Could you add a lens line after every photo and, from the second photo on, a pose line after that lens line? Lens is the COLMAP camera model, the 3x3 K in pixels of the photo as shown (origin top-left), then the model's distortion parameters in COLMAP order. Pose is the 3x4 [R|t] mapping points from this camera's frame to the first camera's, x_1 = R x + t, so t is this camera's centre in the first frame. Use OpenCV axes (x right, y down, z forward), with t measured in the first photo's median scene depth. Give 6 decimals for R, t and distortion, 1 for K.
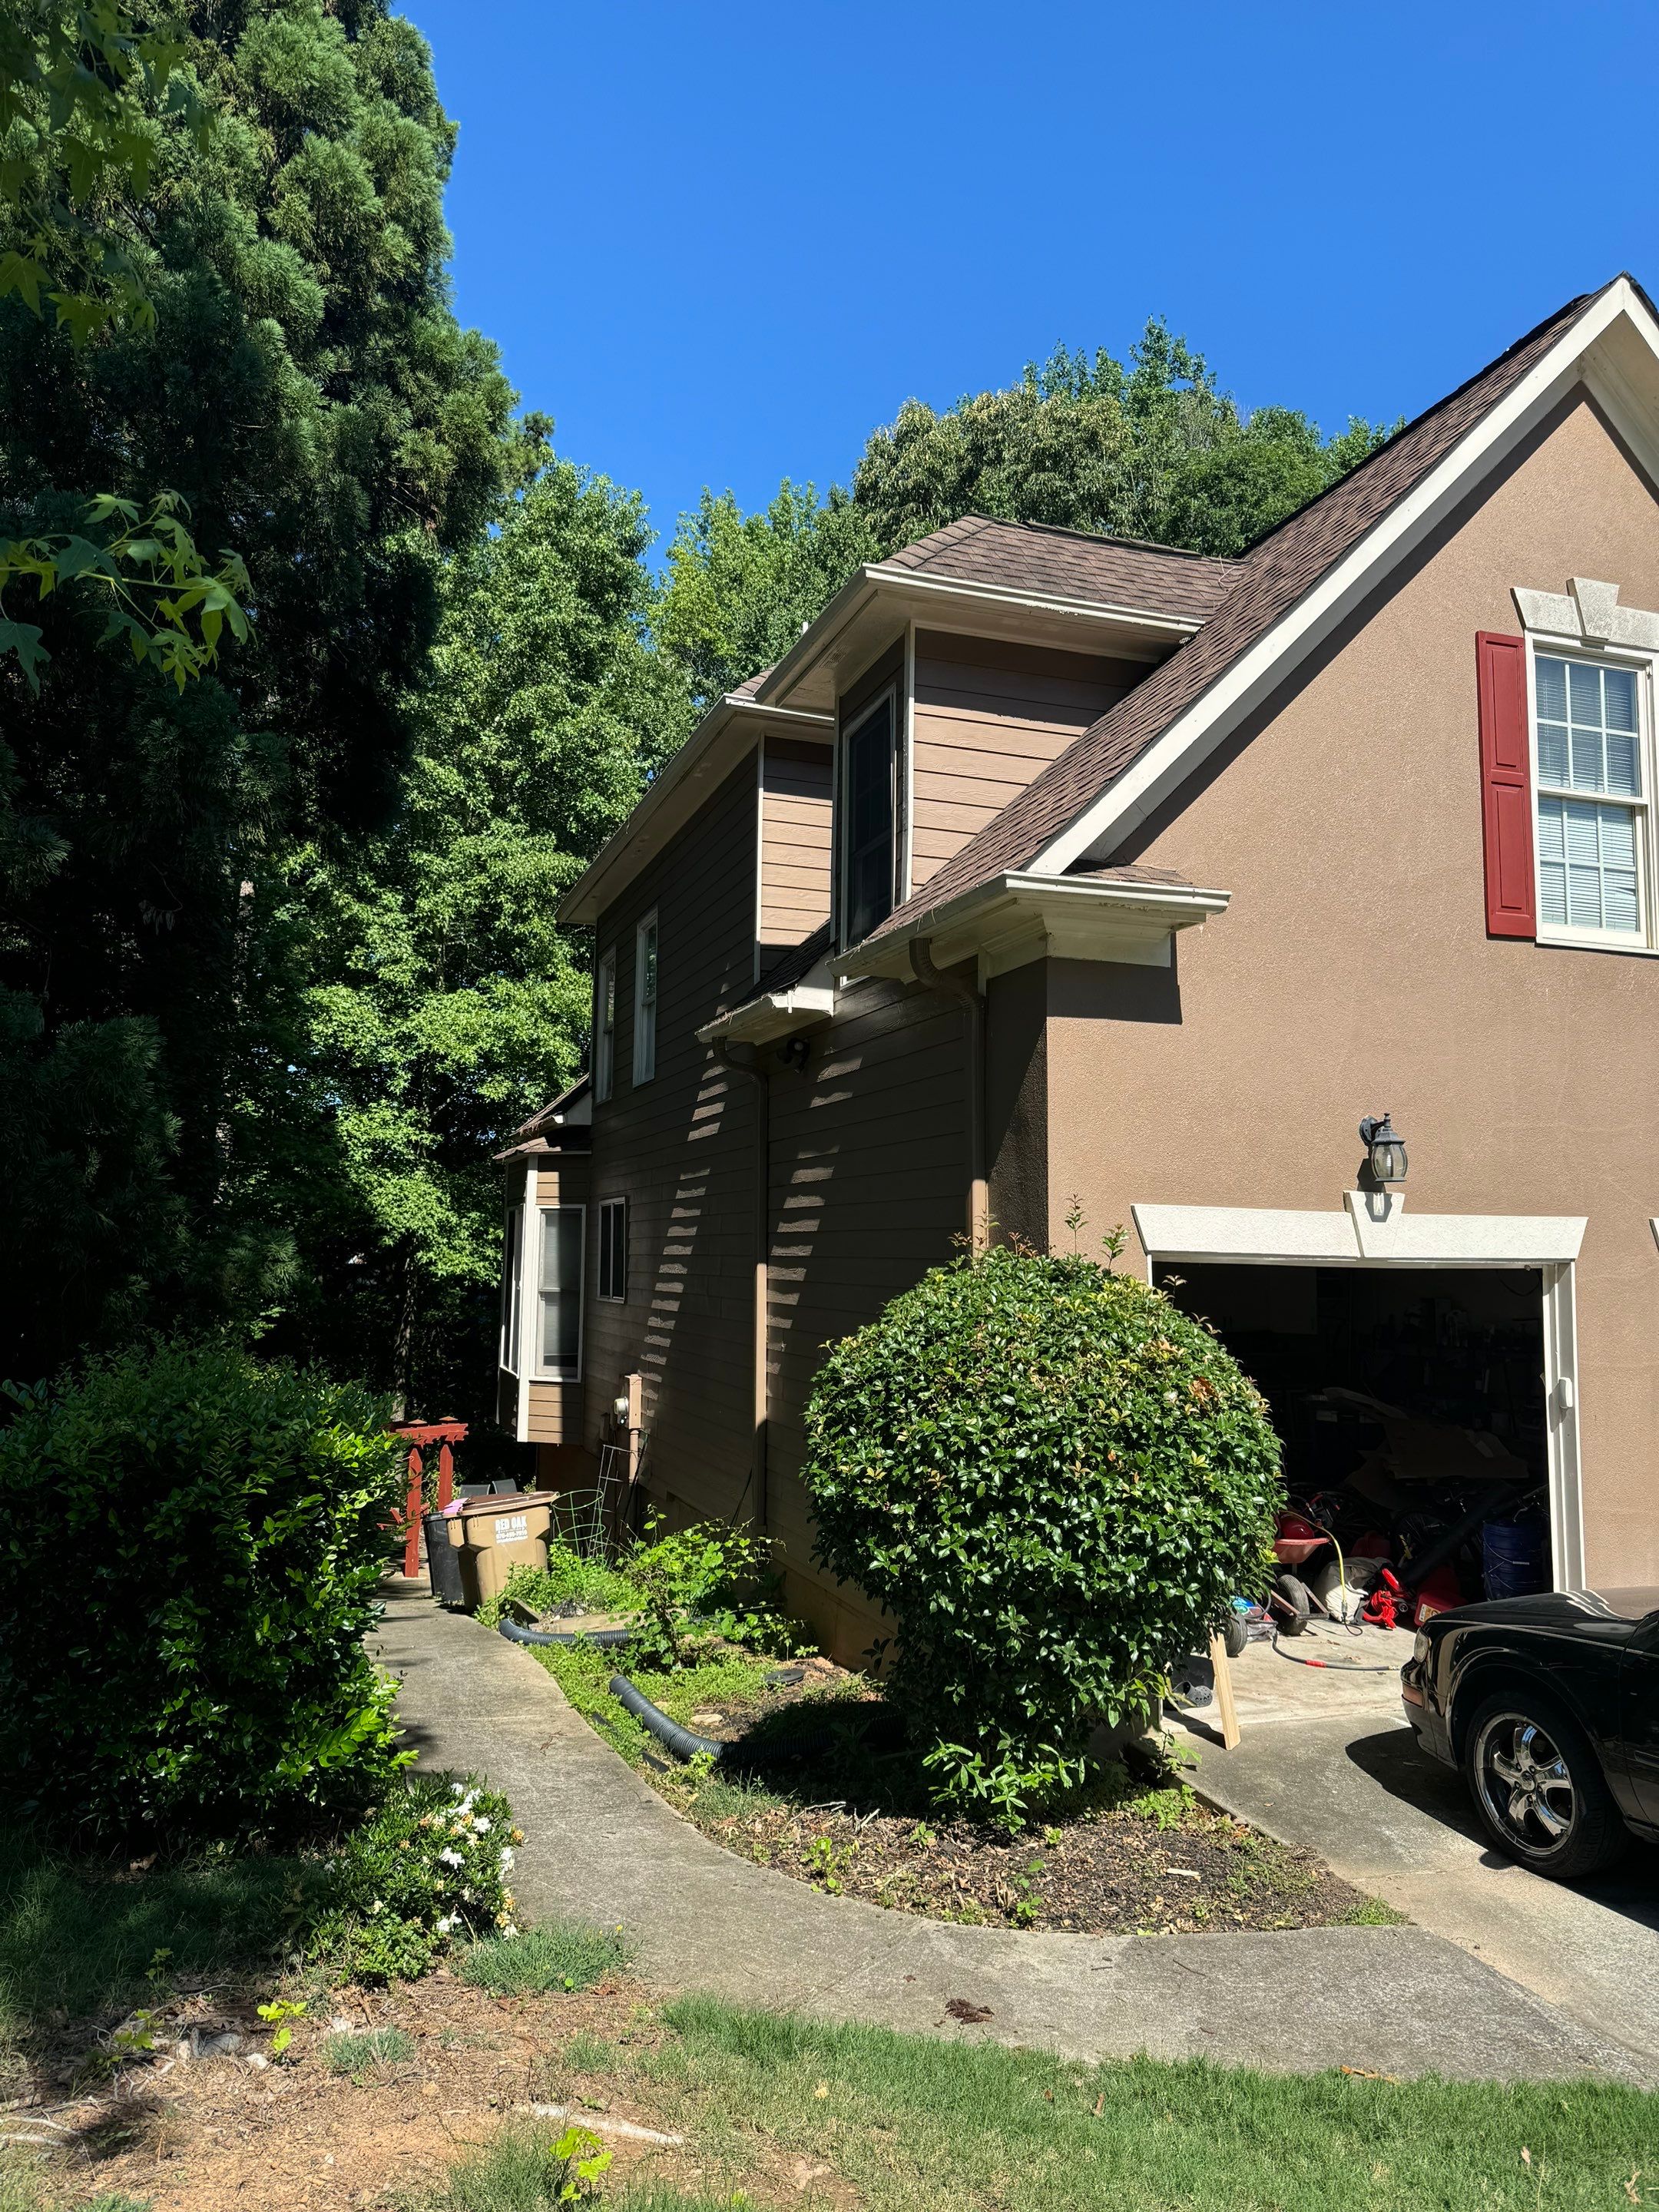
lens RADIAL K [[1505.9, 0, 815.2], [0, 1505.9, 1130.8], [0, 0, 1]] dist [0.070750, -0.091039]
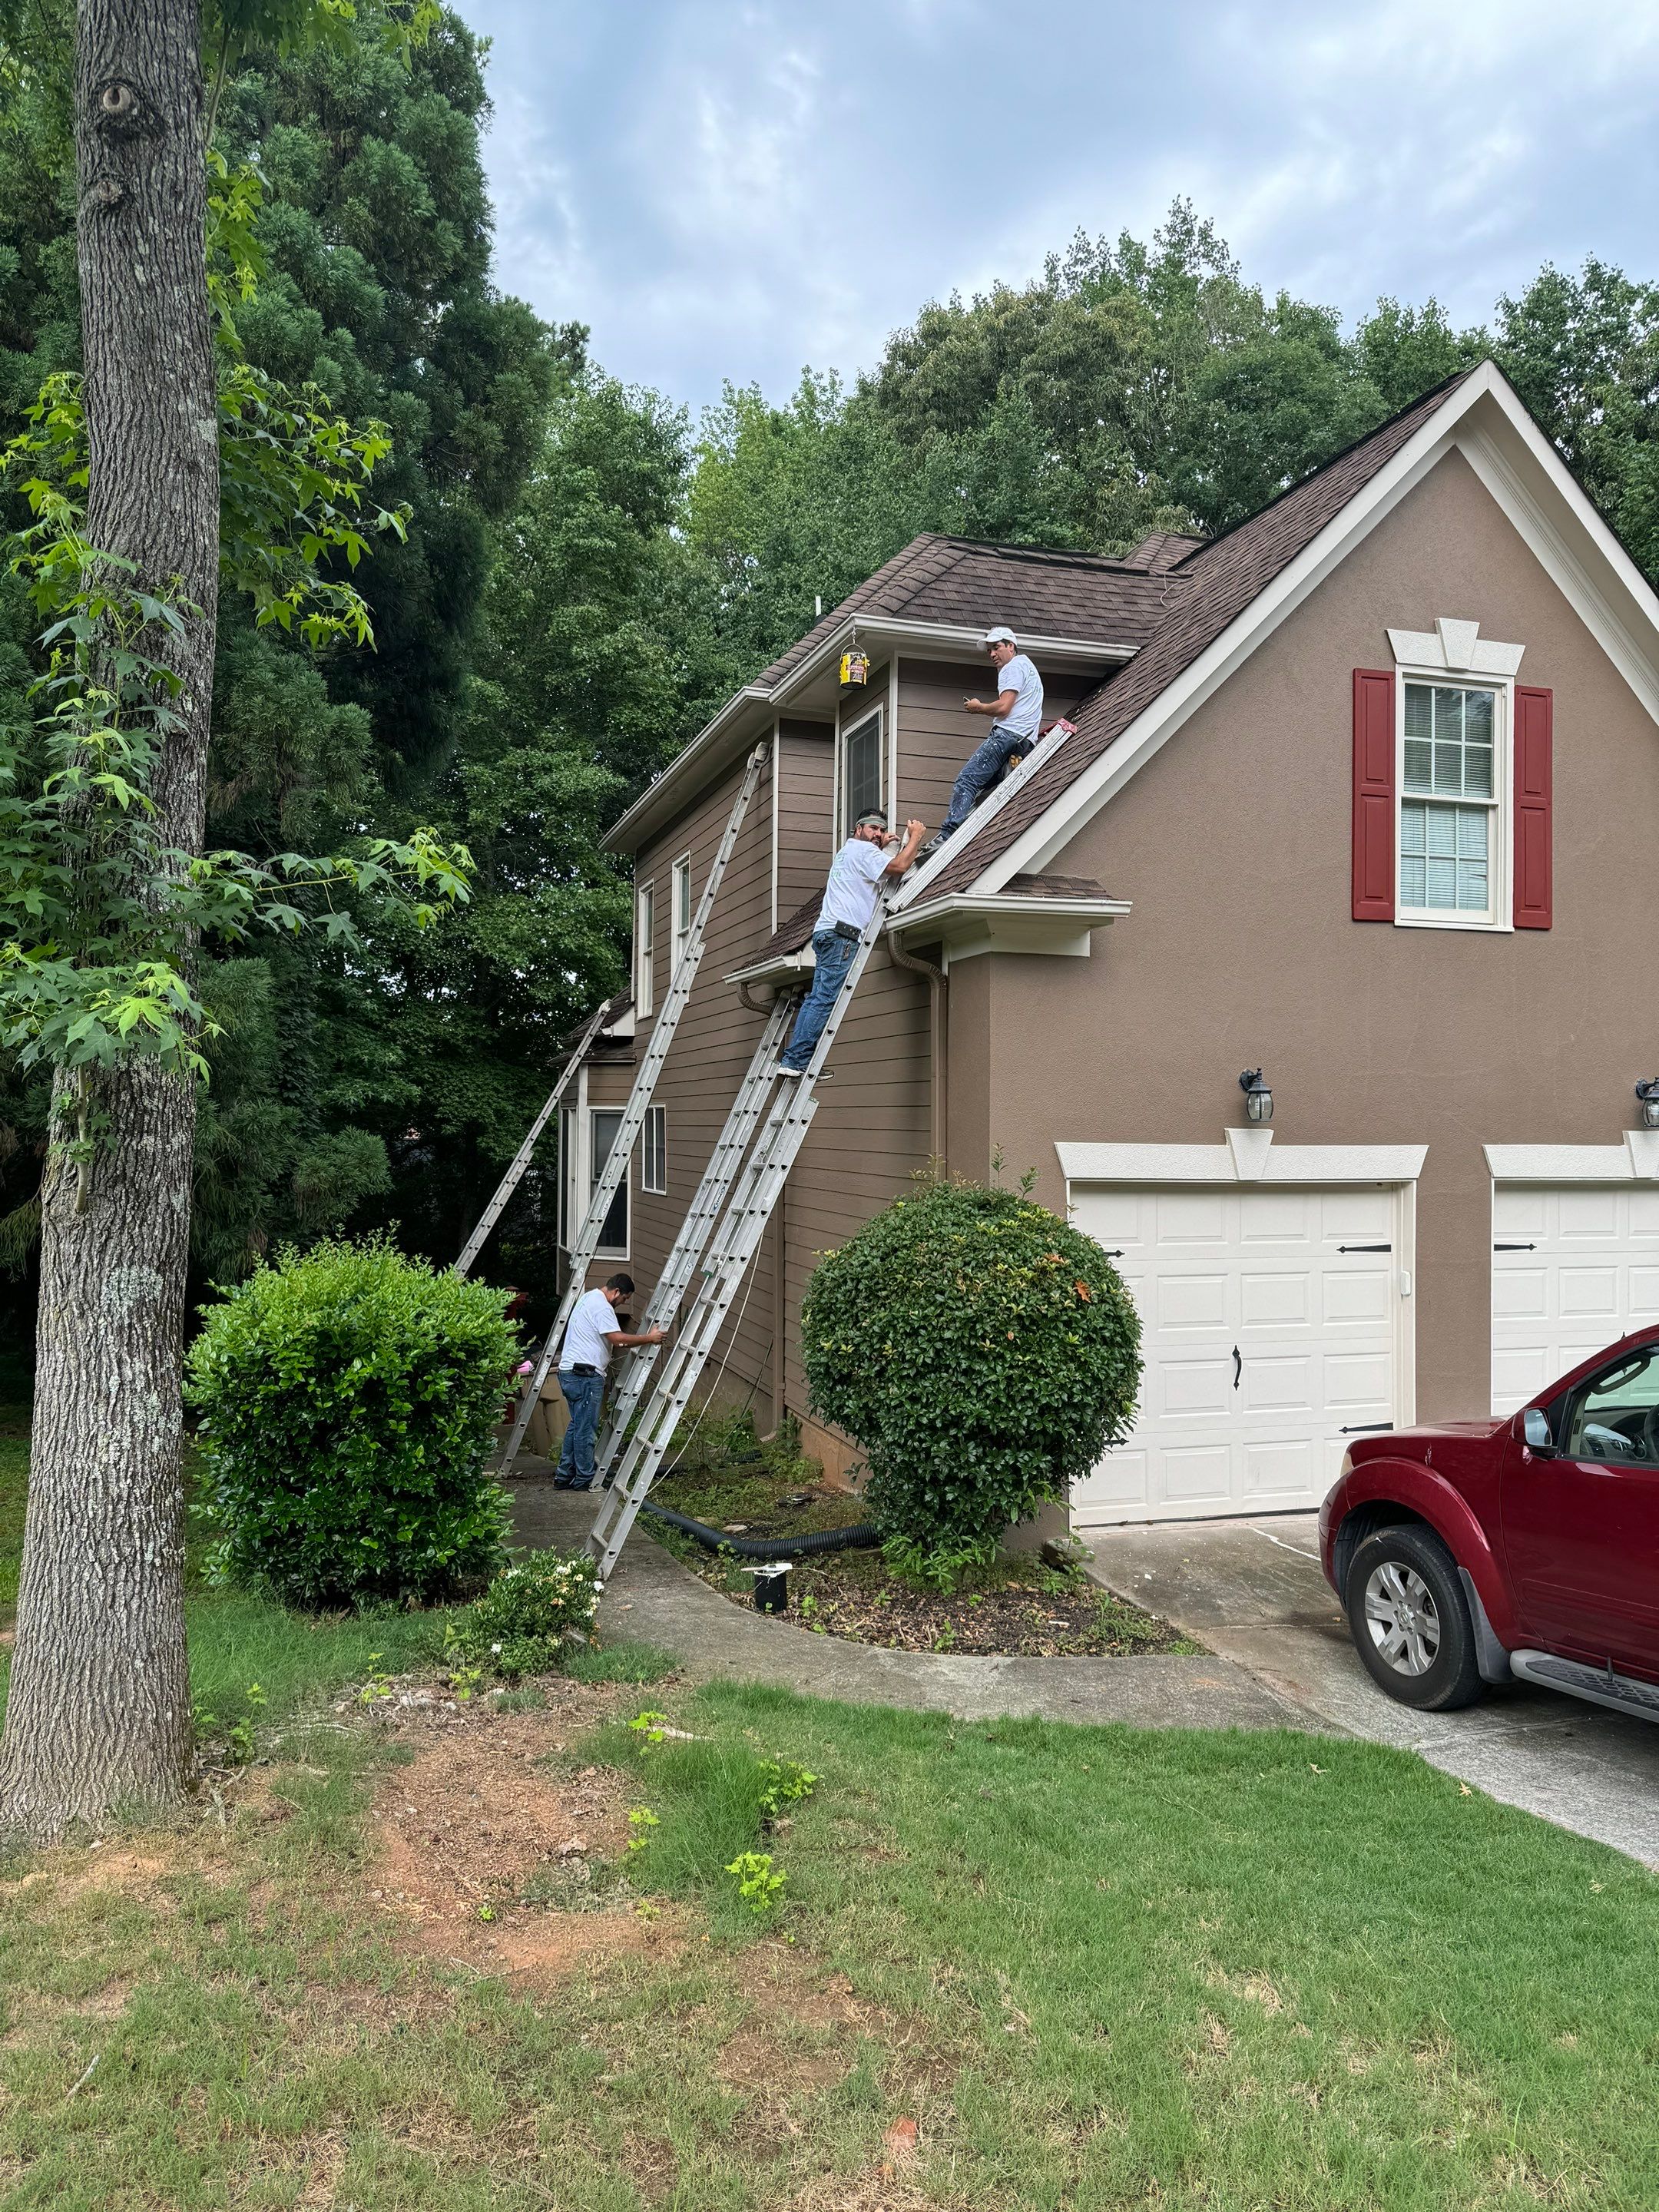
lens RADIAL K [[1539.7, 0, 829.5], [0, 1539.7, 1106.0], [0, 0, 1]] dist [0.081542, -0.103125]
pose [[0.999809, -0.002664, -0.019341, 0.050113], [0.004167, 0.996938, 0.078079, -0.106892], [0.019073, -0.078145, 0.996760, -0.402201]]
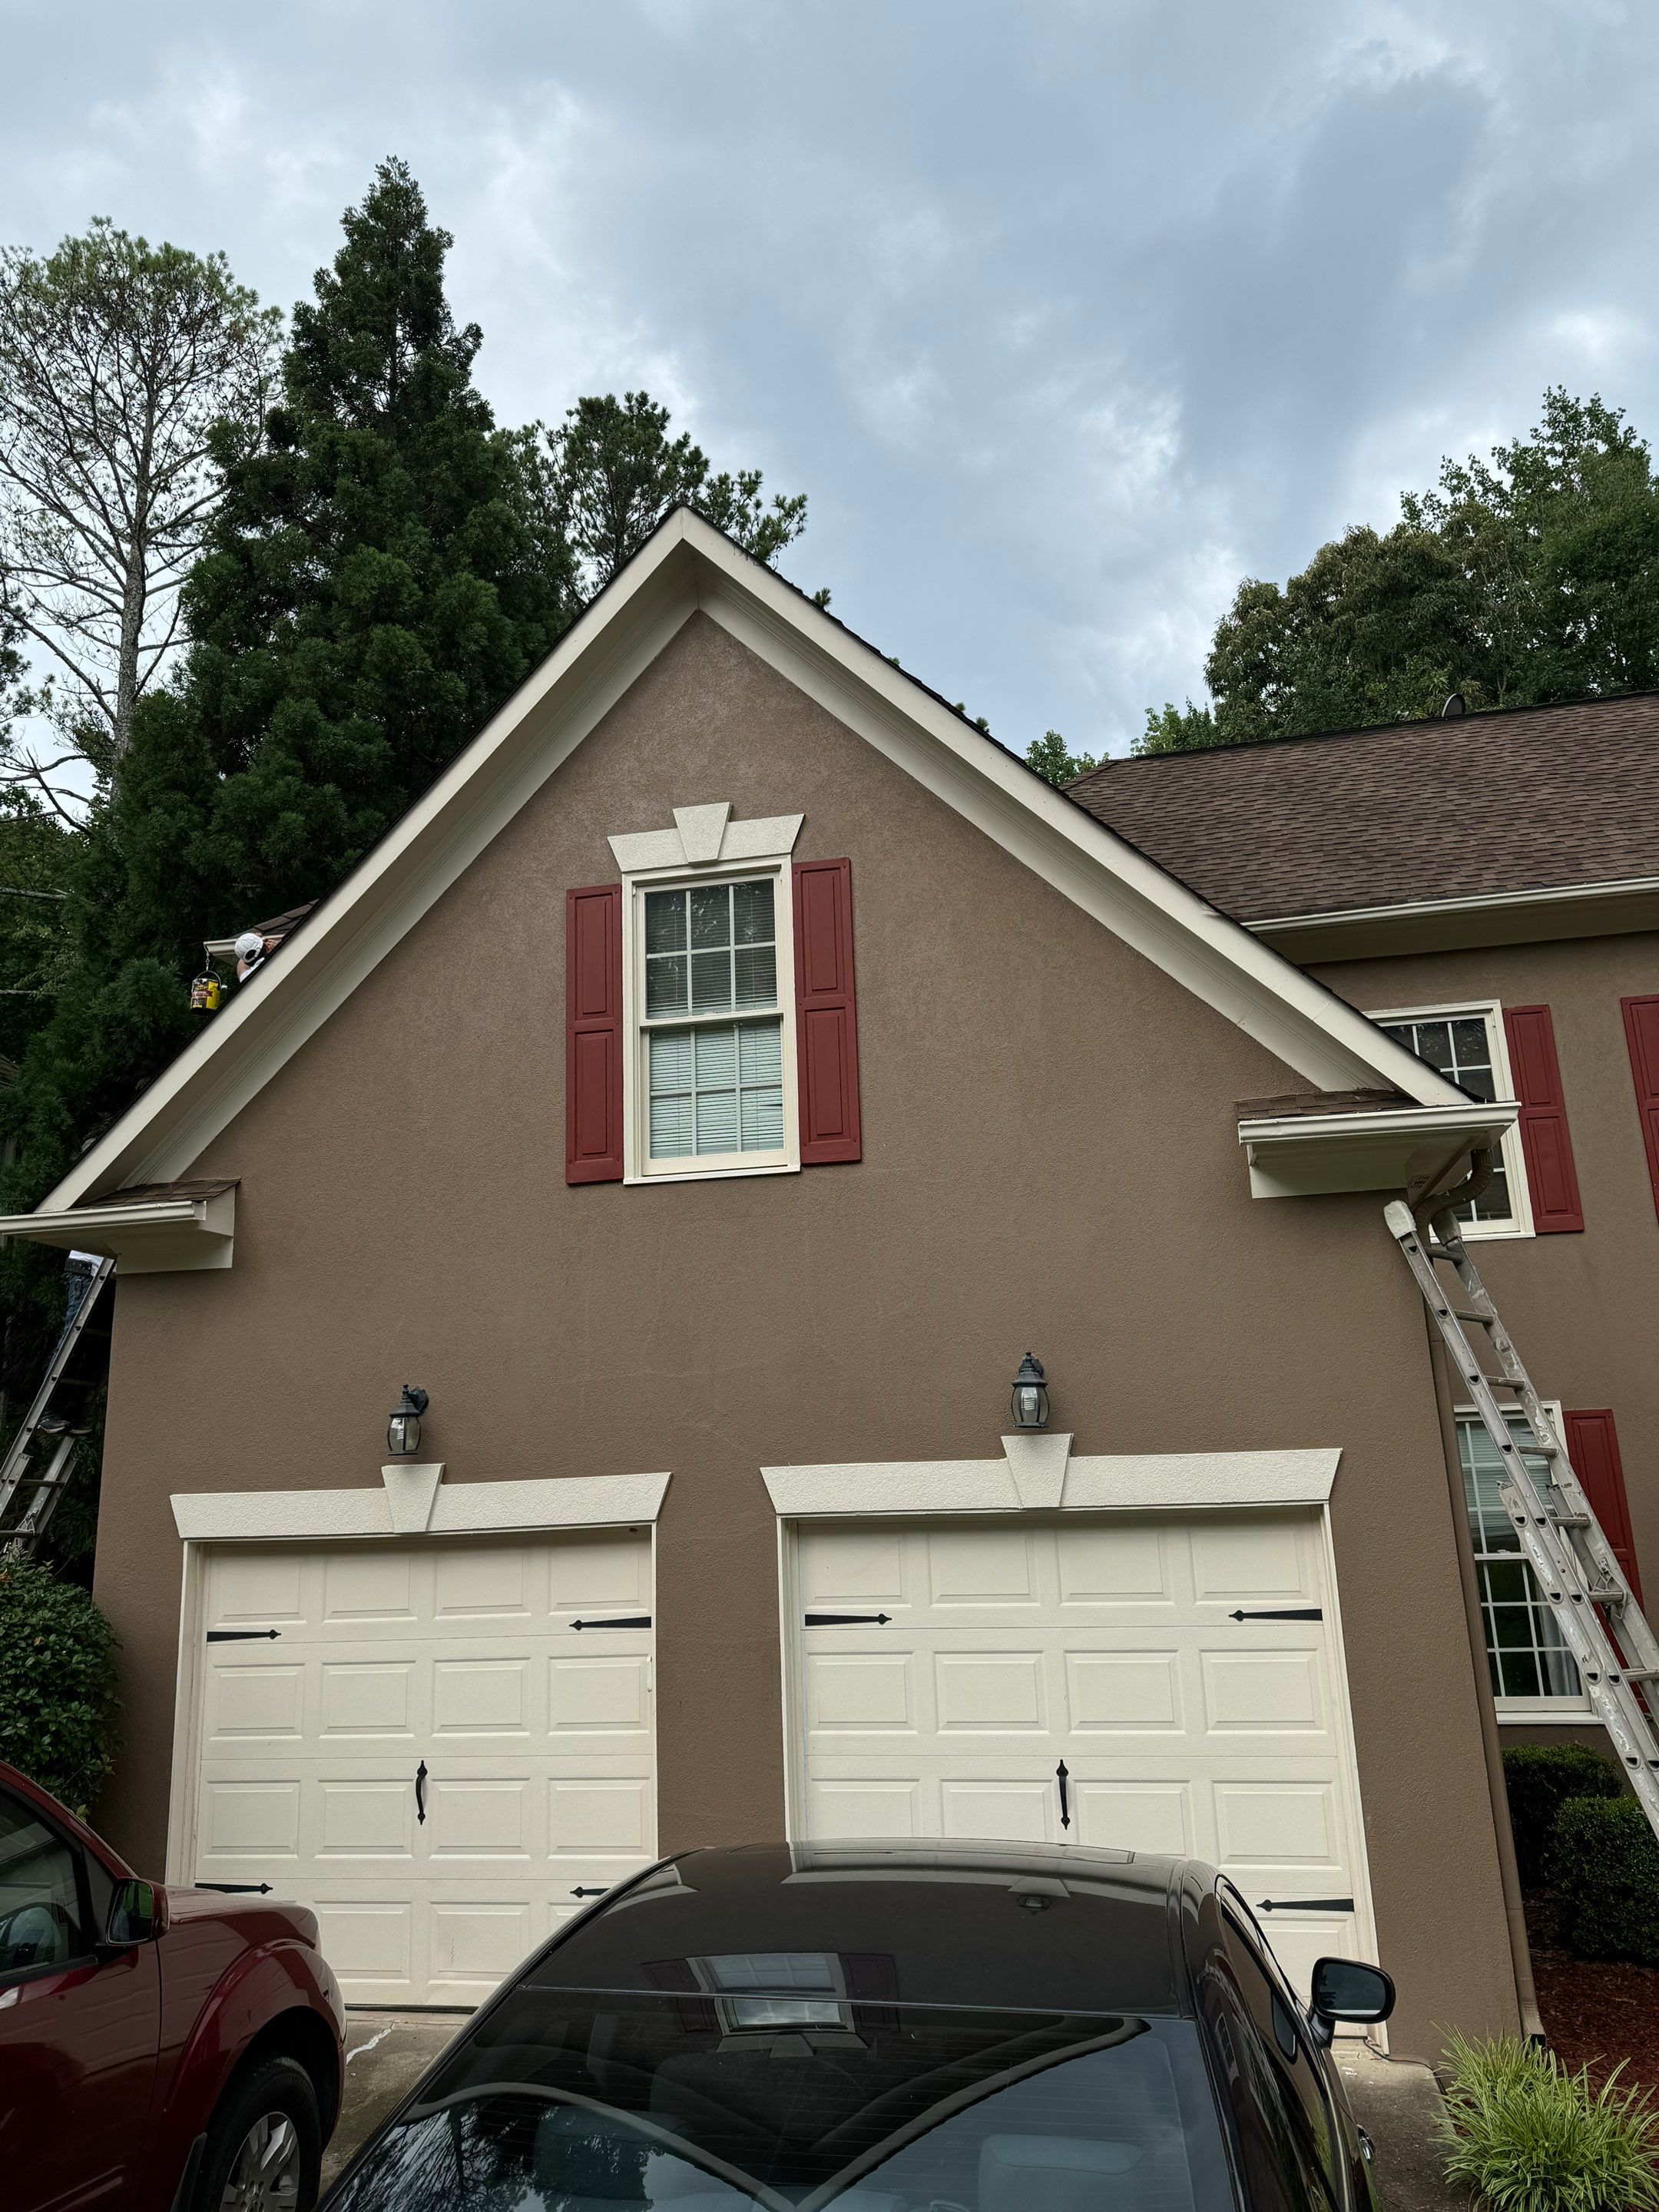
lens RADIAL K [[1539.7, 0, 829.5], [0, 1539.7, 1106.0], [0, 0, 1]] dist [0.081542, -0.103125]
pose [[0.863779, -0.159750, -0.477877, 1.497132], [0.091367, 0.982347, -0.163240, 0.000812], [0.495519, 0.097341, 0.863126, 0.293452]]
